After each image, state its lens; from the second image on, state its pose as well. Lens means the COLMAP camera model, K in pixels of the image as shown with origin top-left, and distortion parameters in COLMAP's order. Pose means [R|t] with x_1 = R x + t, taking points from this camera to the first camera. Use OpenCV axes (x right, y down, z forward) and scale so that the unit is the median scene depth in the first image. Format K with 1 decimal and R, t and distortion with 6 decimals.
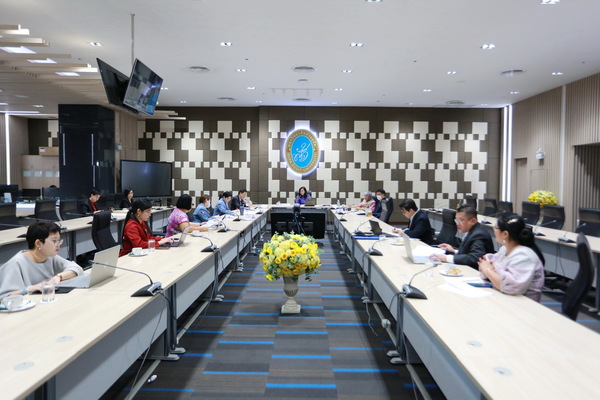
lens RADIAL K [[410.7, 0, 300.1], [0, 410.7, 199.7], [0, 0, 1]] dist [0.005612, 0.002000]
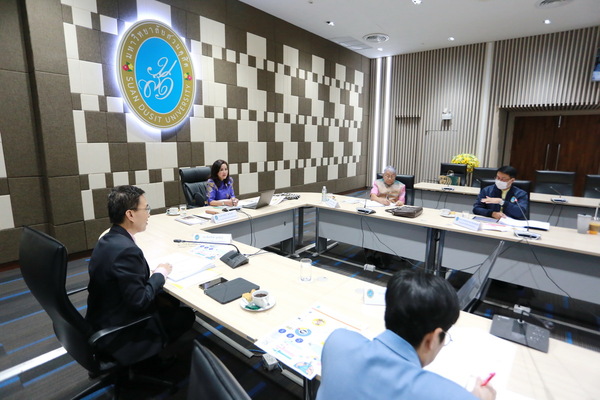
lens RADIAL K [[320.7, 0, 302.1], [0, 320.7, 196.7], [0, 0, 1]] dist [-0.028431, 0.001354]
pose [[0.600893, -0.145253, 0.786021, -0.187414], [0.031069, 0.986852, 0.158613, -0.040053], [-0.798726, -0.070888, 0.597505, 0.670978]]
